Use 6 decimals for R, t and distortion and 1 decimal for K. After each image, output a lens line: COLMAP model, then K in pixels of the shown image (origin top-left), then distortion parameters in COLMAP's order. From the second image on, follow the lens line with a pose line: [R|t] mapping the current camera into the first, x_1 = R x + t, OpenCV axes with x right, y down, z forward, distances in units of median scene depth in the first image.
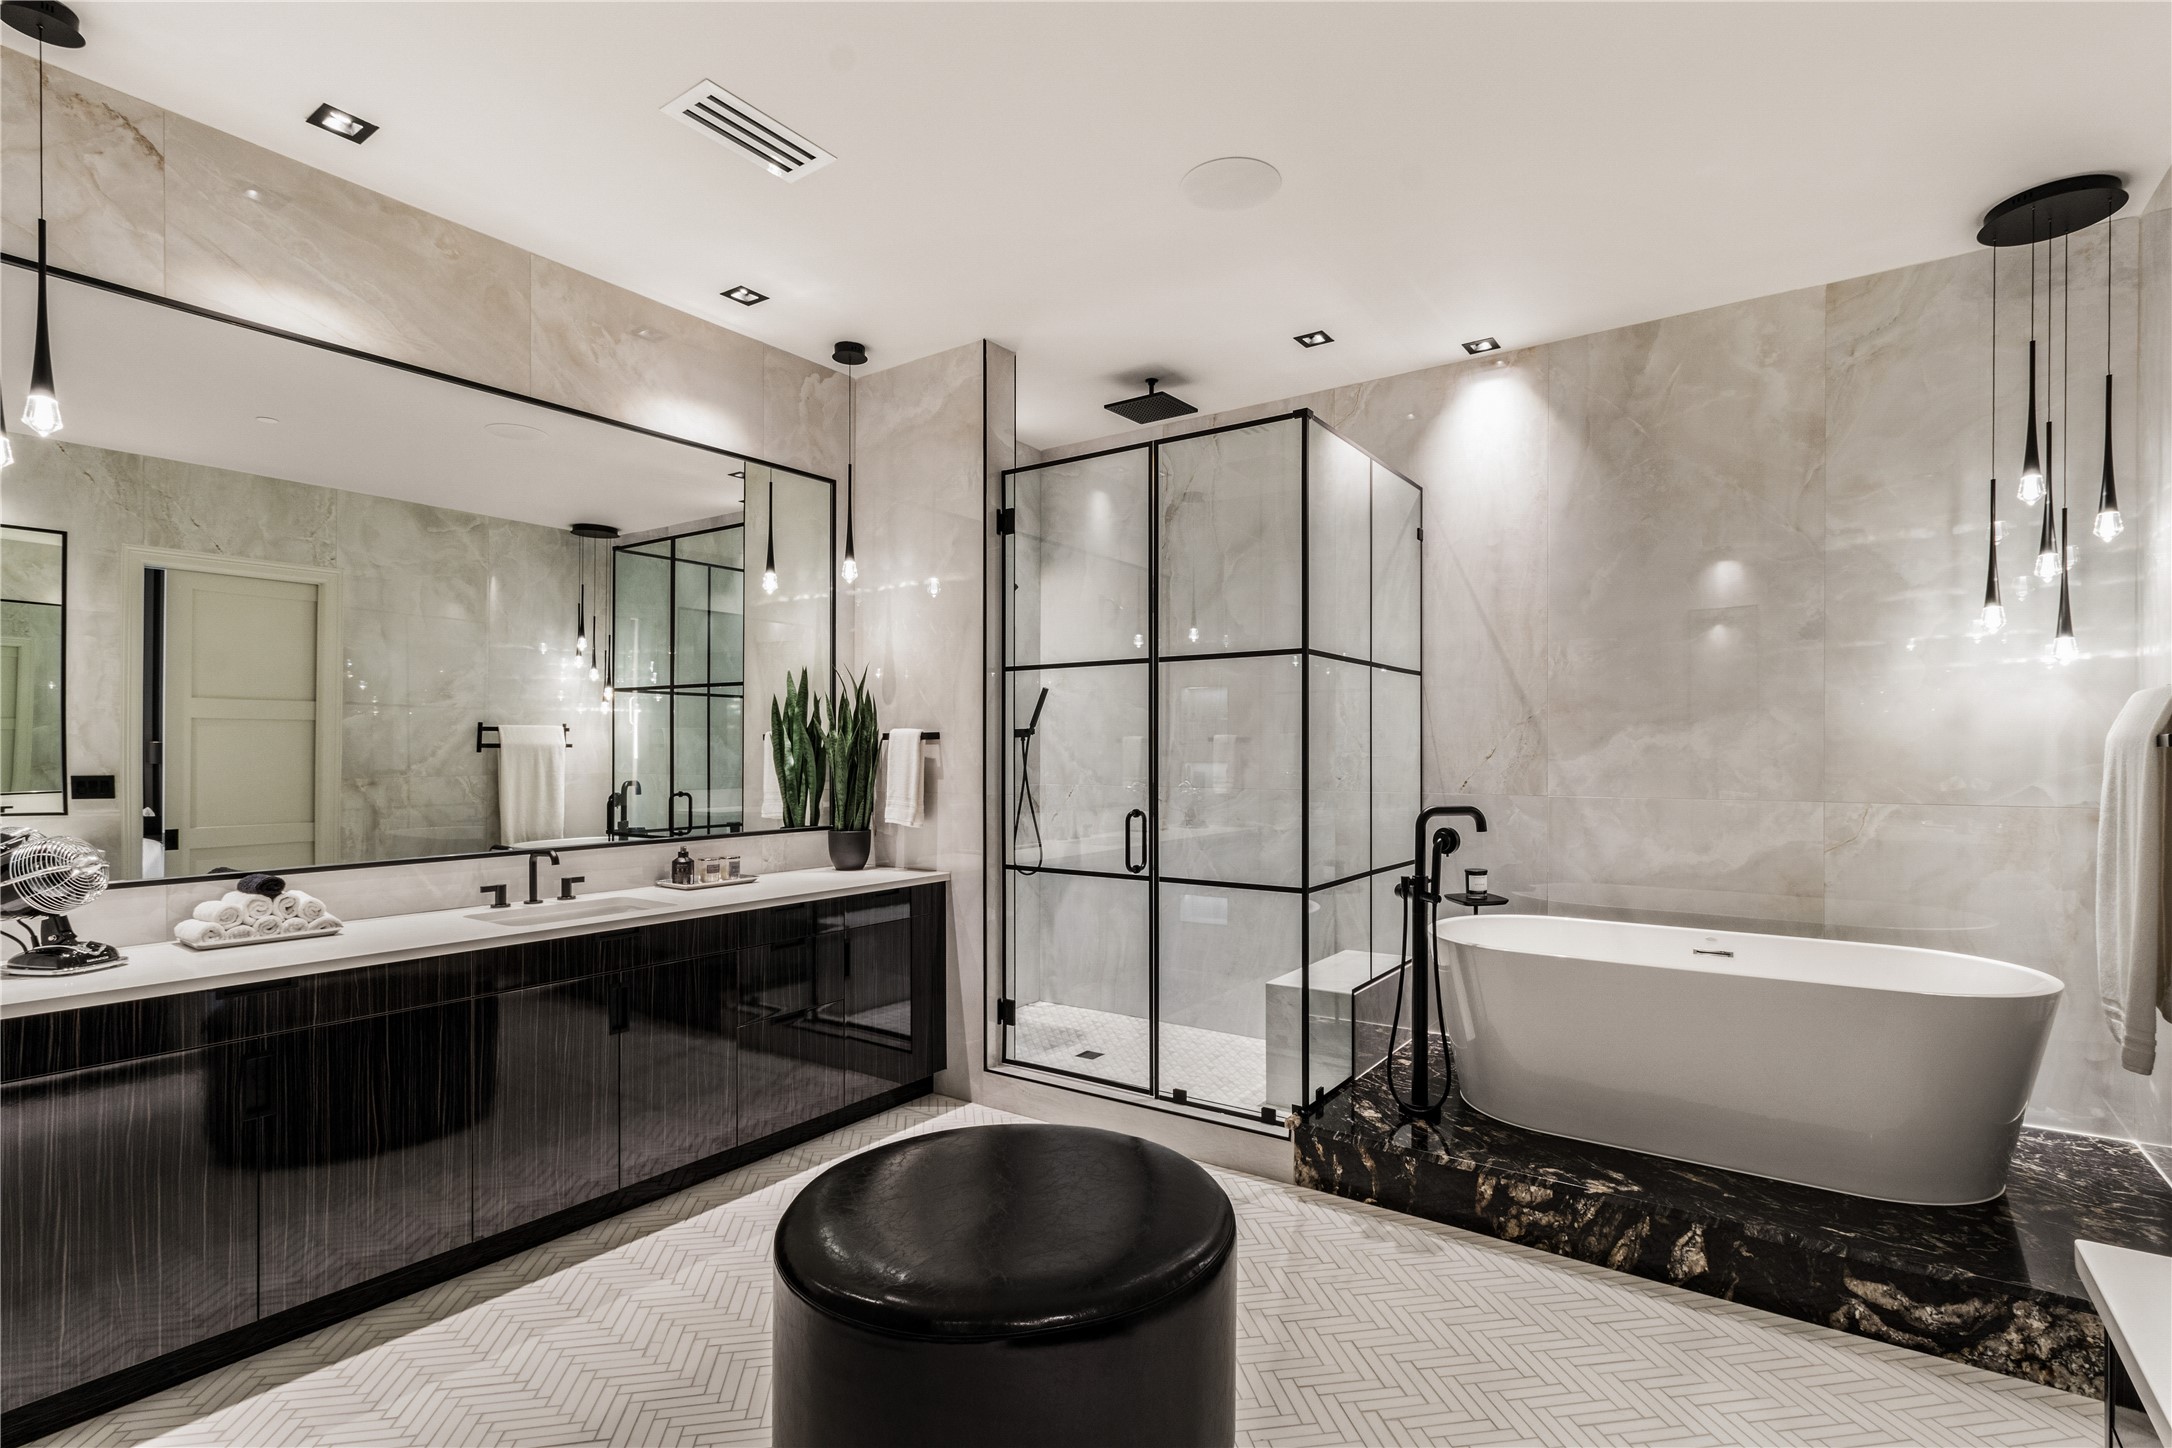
lens RADIAL K [[1029.7, 0, 1104.9], [0, 1029.7, 753.6], [0, 0, 1]] dist [0.005244, 0.000437]
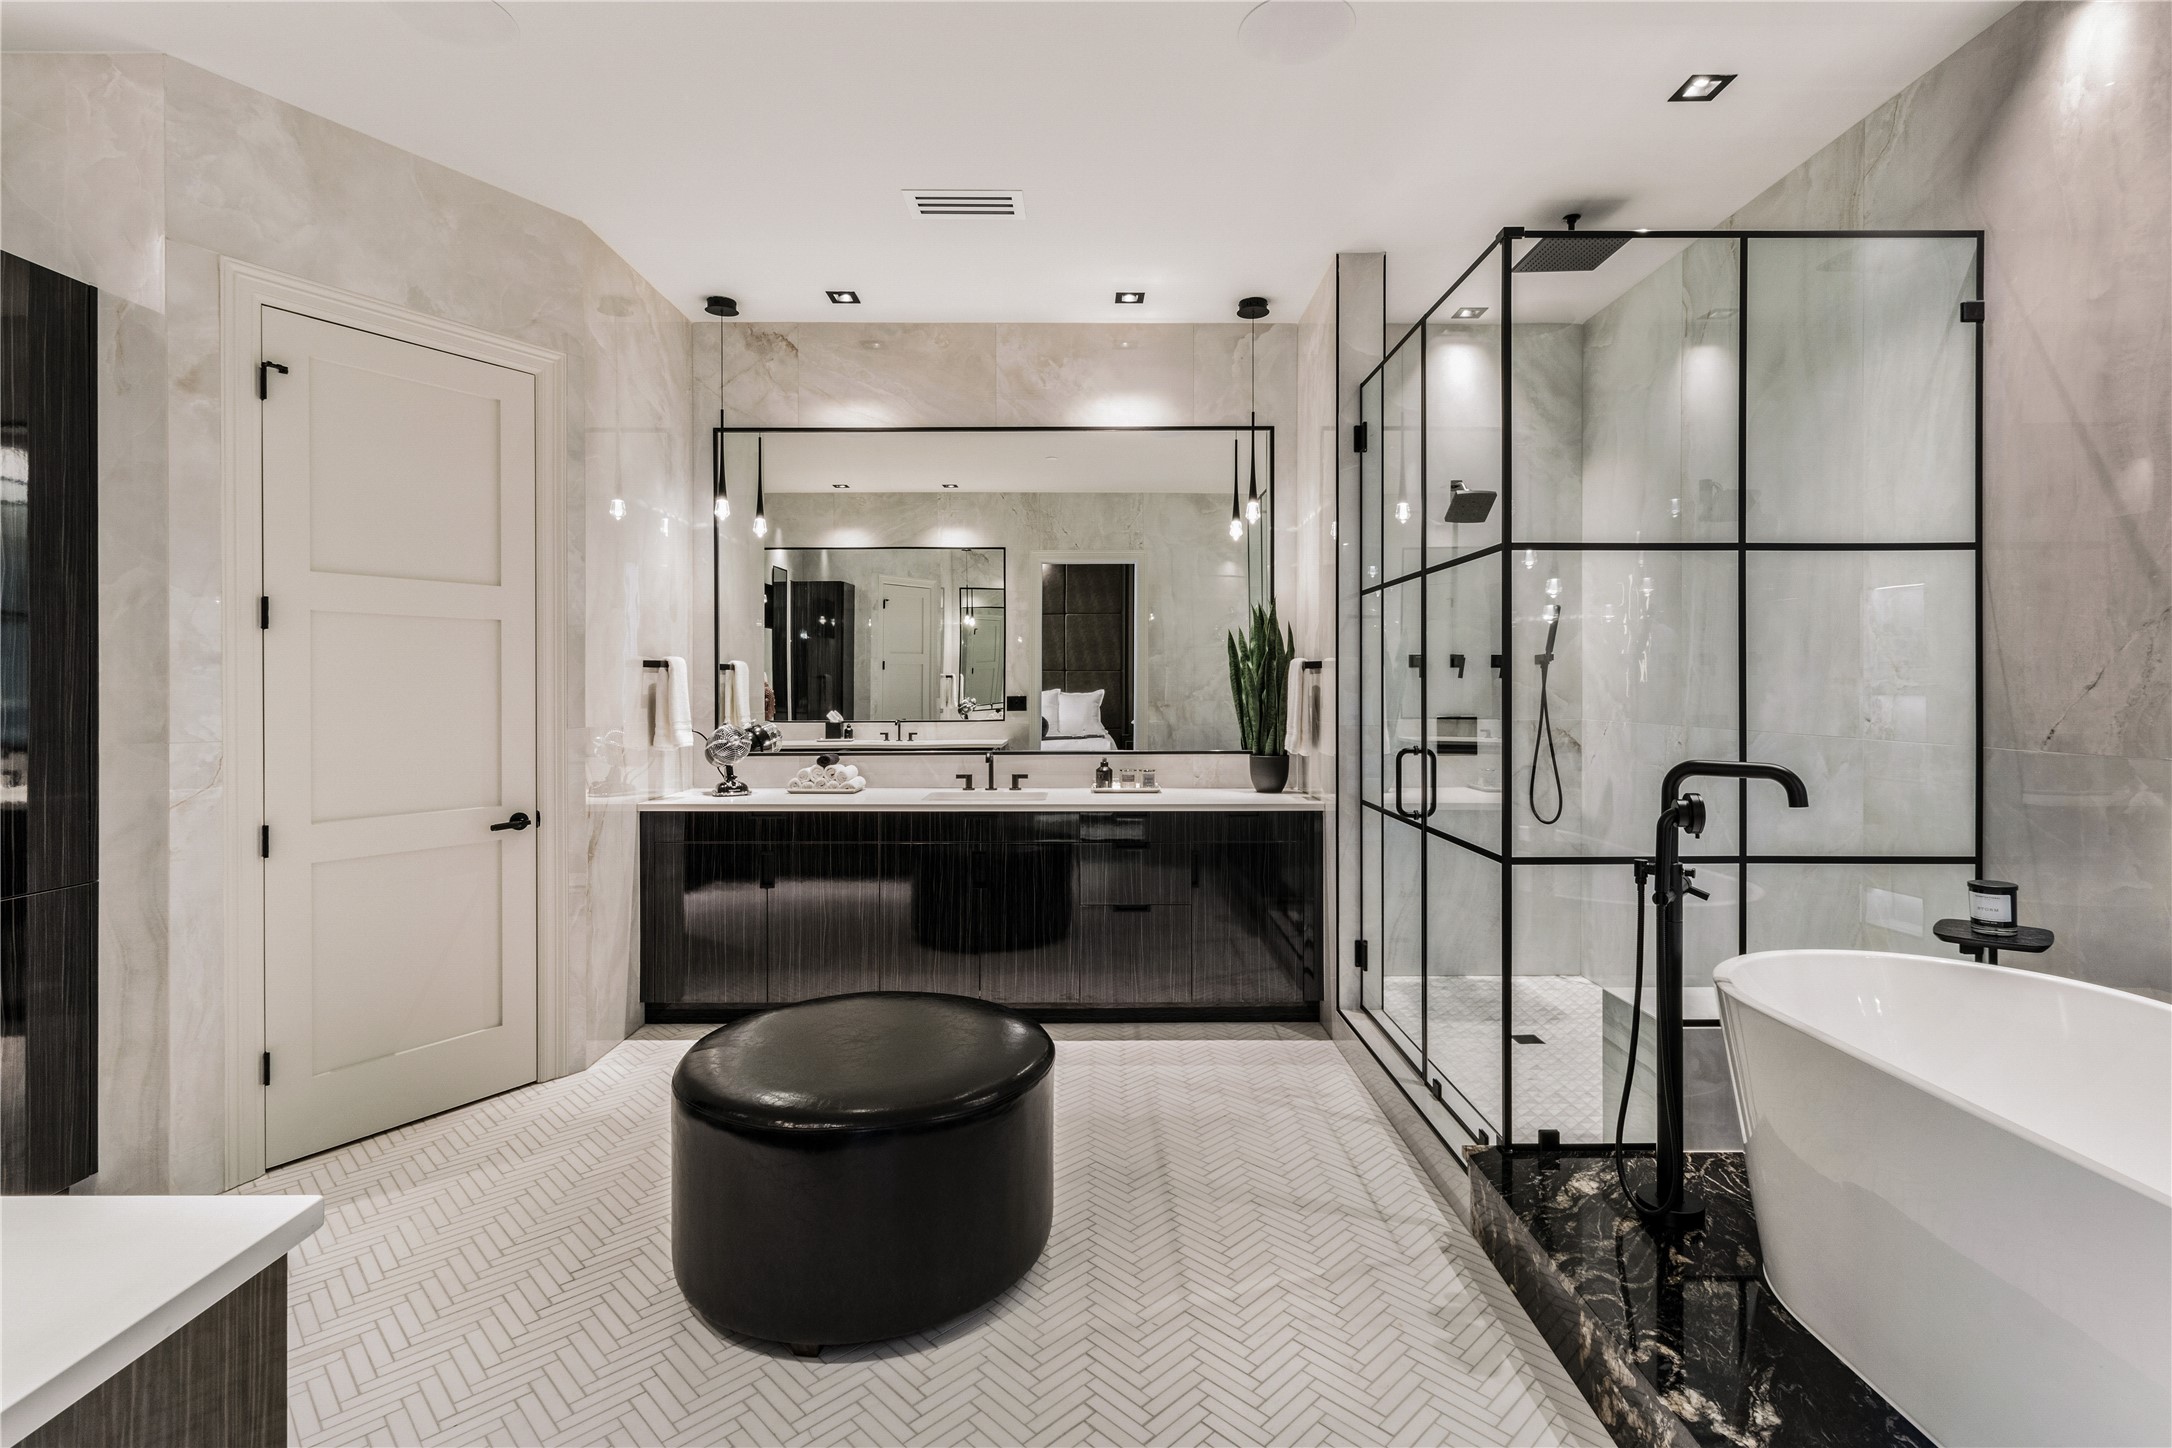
lens RADIAL K [[1029.7, 0, 1113.5], [0, 1029.7, 682.3], [0, 0, 1]] dist [0.005244, 0.000437]
pose [[0.572762, -0.001978, -0.819719, 0.541822], [0.000063, 0.999997, -0.002369, 0.002544], [0.819722, 0.001305, 0.572761, 0.267867]]
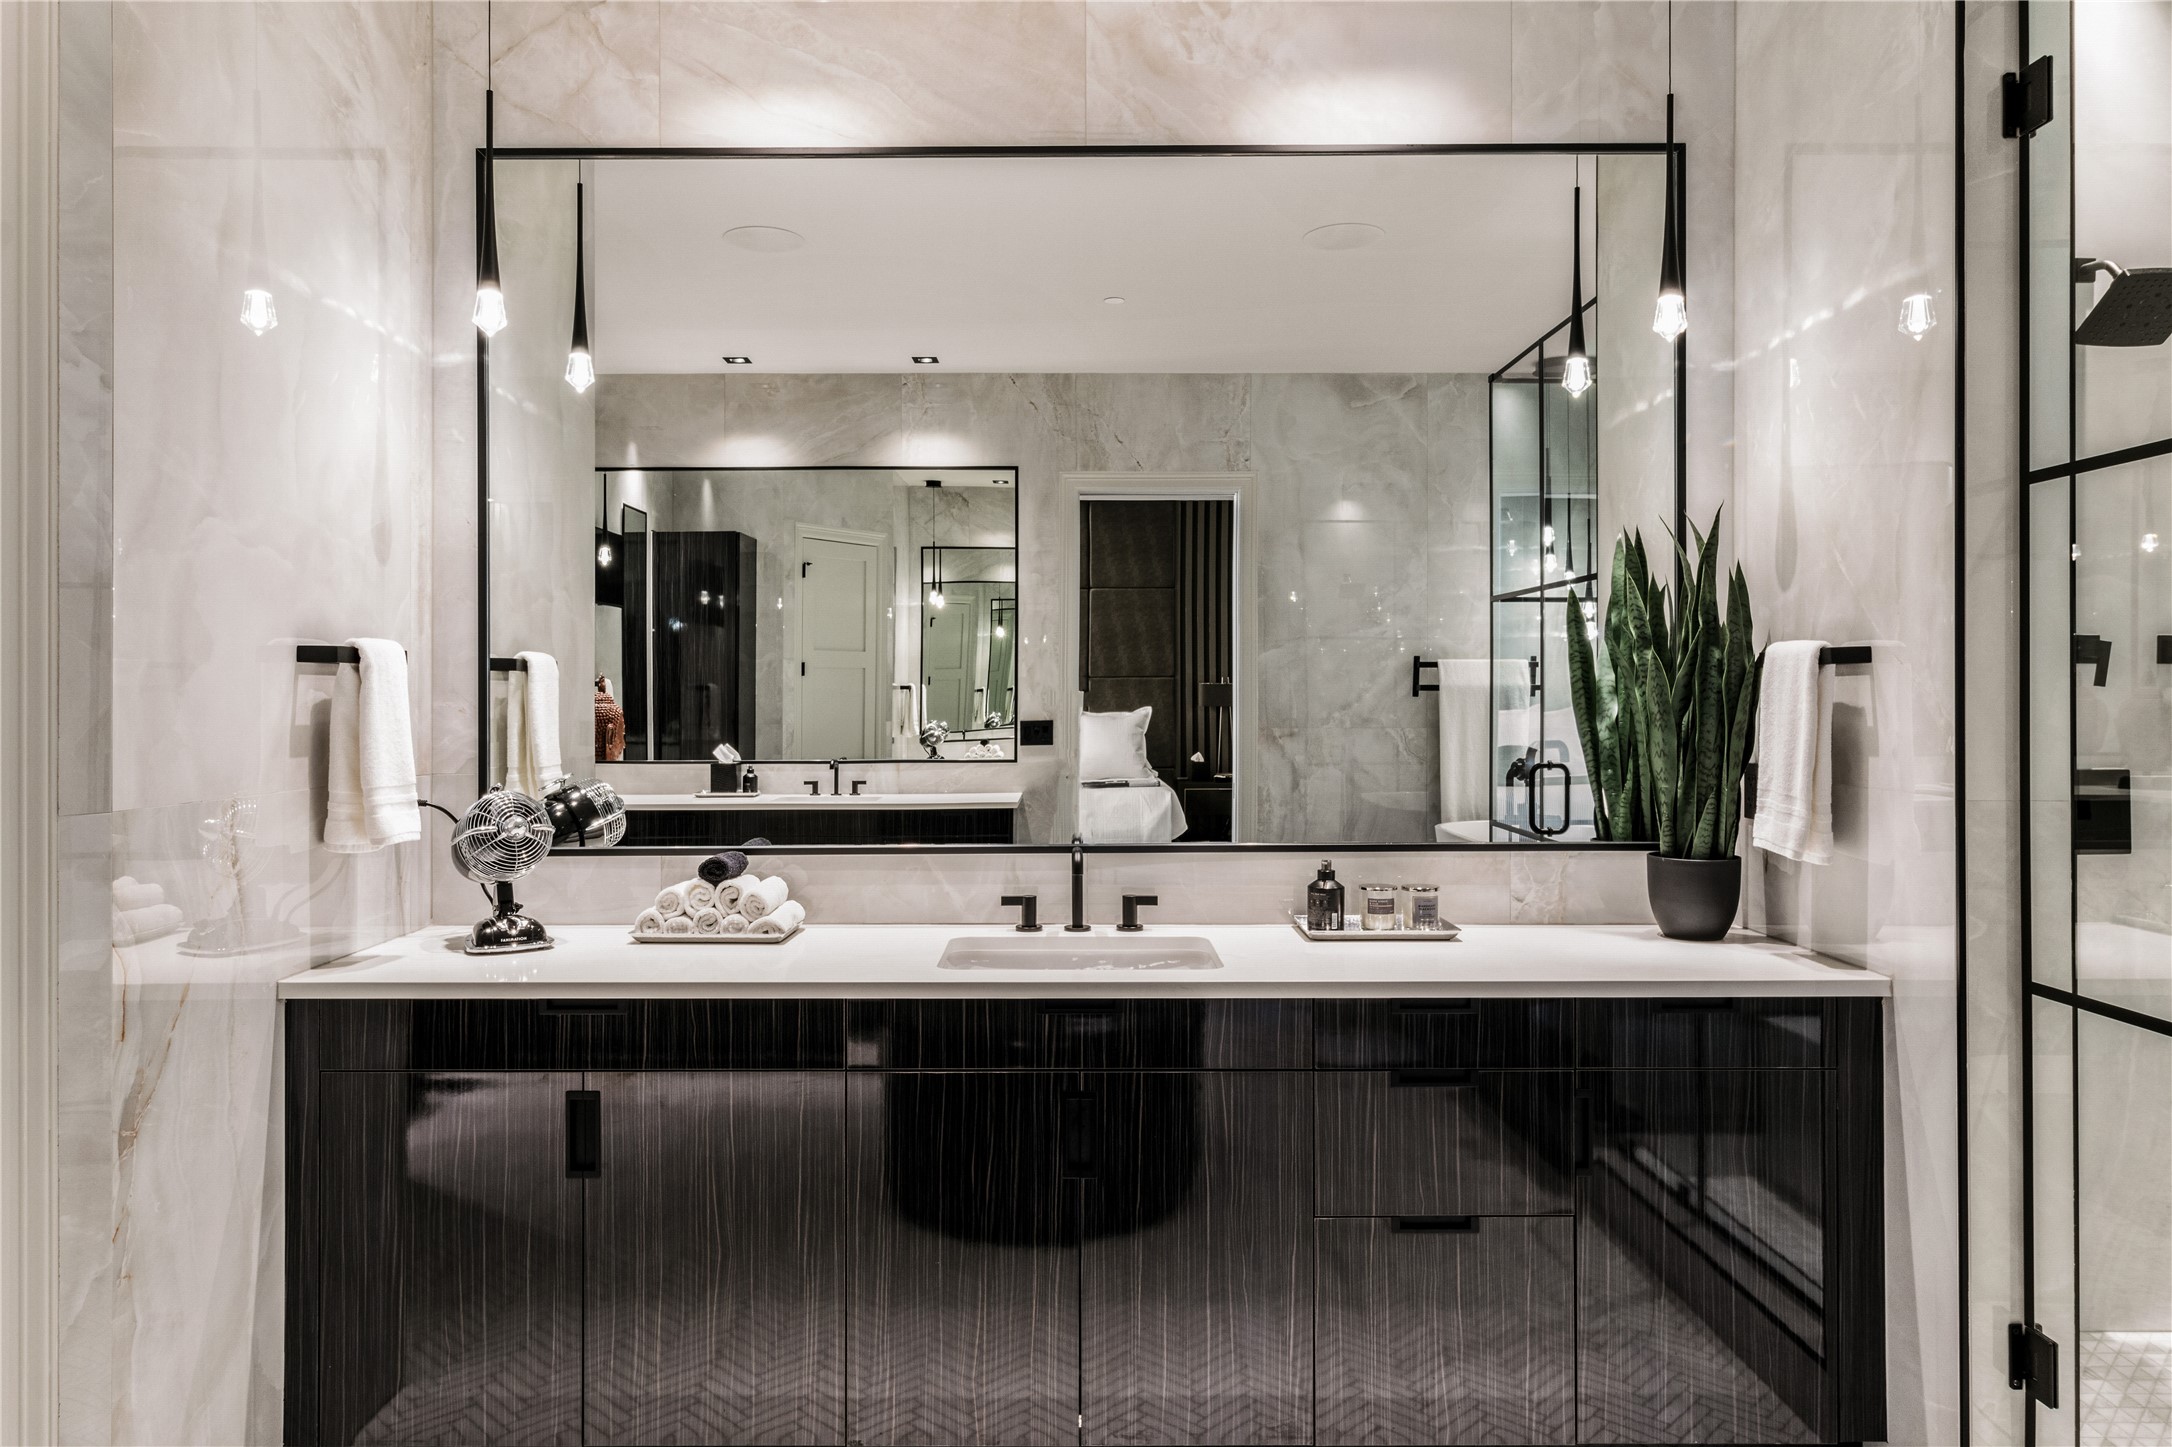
lens RADIAL K [[1402.4, 0, 1099.2], [0, 1402.4, 690.7], [0, 0, 1]] dist [0.005257, -0.003556]
pose [[0.573270, -0.005494, -0.819348, 0.134561], [0.000338, 0.999979, -0.006468, 0.001507], [0.819366, 0.003431, 0.573260, 0.404713]]
